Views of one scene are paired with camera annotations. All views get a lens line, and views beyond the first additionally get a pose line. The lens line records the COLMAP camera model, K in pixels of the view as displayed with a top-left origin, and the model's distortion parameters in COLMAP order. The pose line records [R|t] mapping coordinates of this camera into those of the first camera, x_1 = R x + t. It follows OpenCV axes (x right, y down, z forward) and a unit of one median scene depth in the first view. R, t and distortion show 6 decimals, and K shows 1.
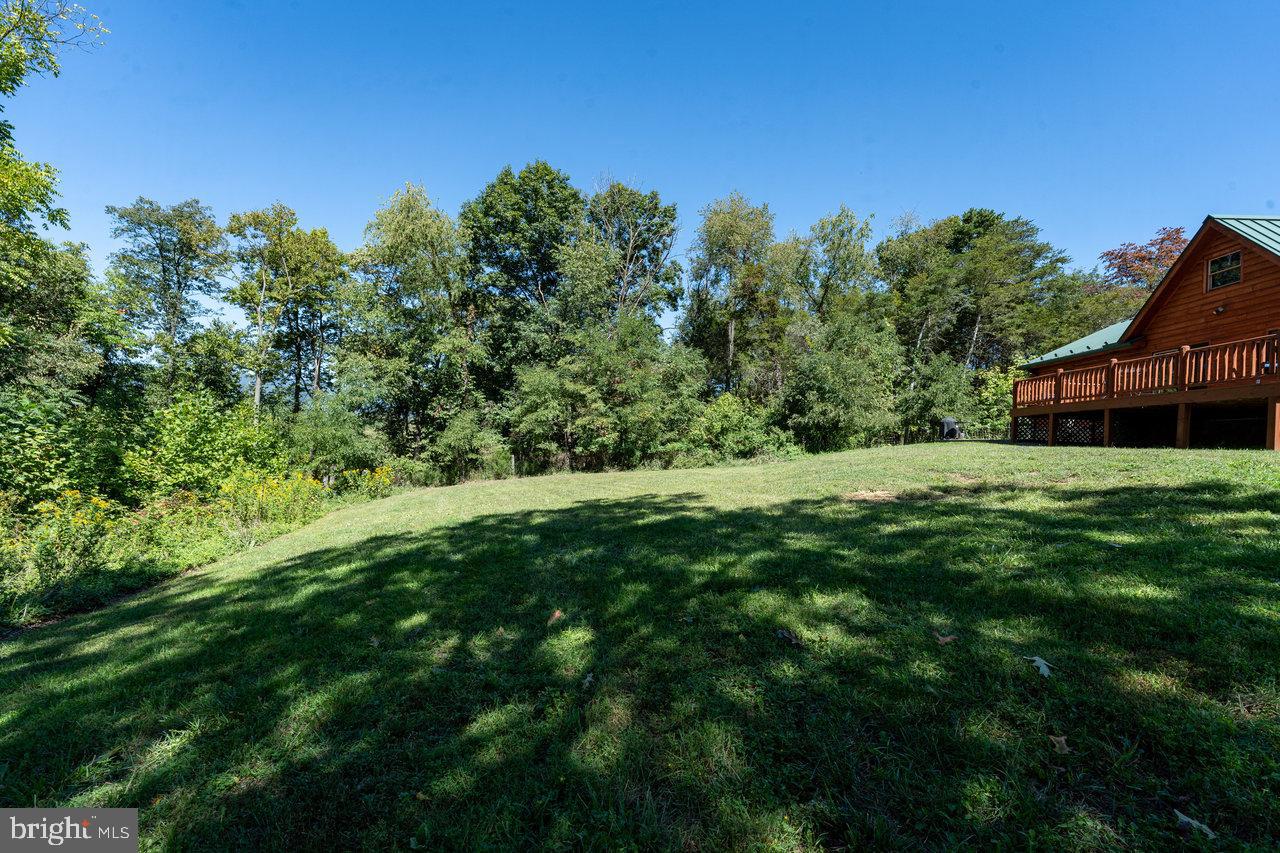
lens RADIAL K [[516.9, 0, 639.1], [0, 516.9, 428.6], [0, 0, 1]] dist [-0.001905, -0.000240]
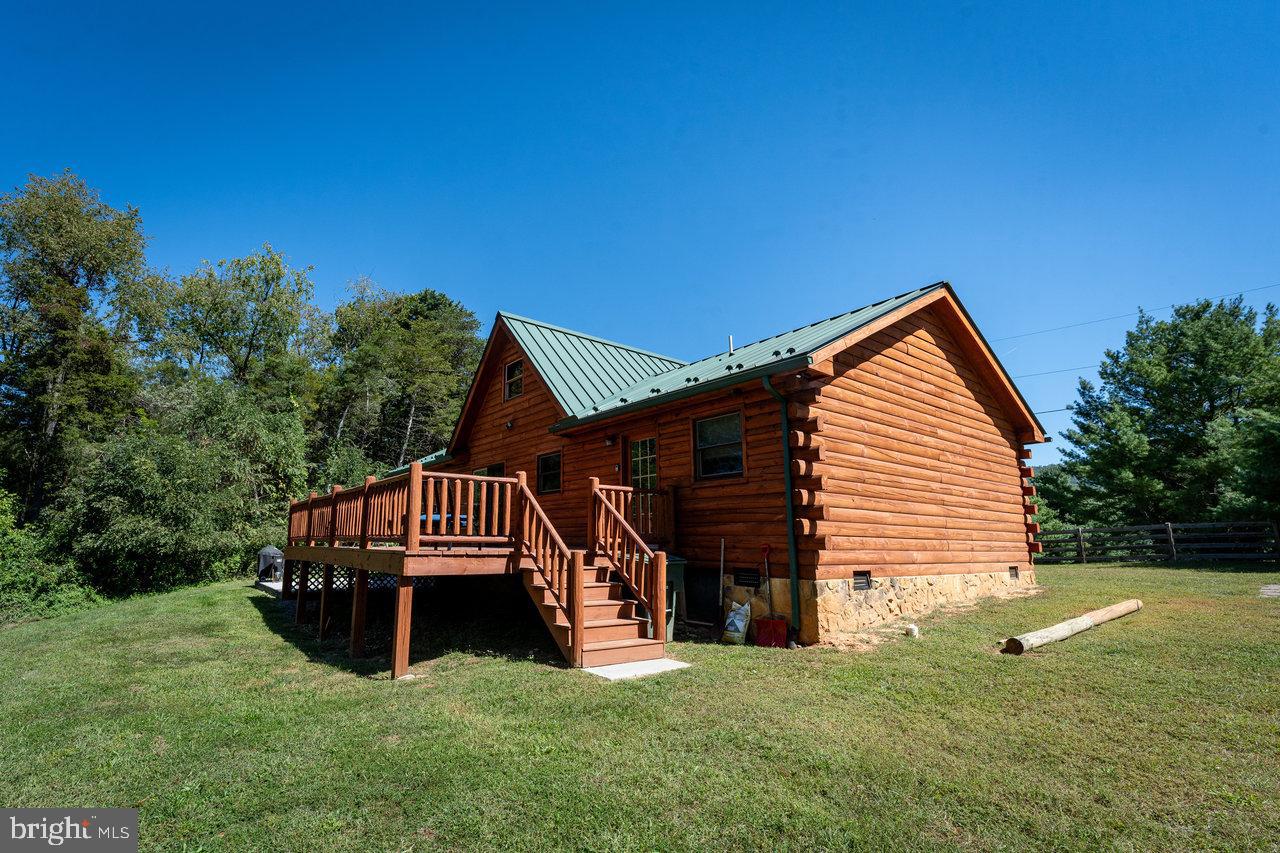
lens RADIAL K [[536.5, 0, 612.9], [0, 536.5, 443.1], [0, 0, 1]] dist [-0.000326, -0.000326]
pose [[0.768683, 0.067542, 0.636054, 0.369495], [0.012481, 0.992636, -0.120491, -0.050080], [-0.639508, 0.100558, 0.762180, 0.126246]]
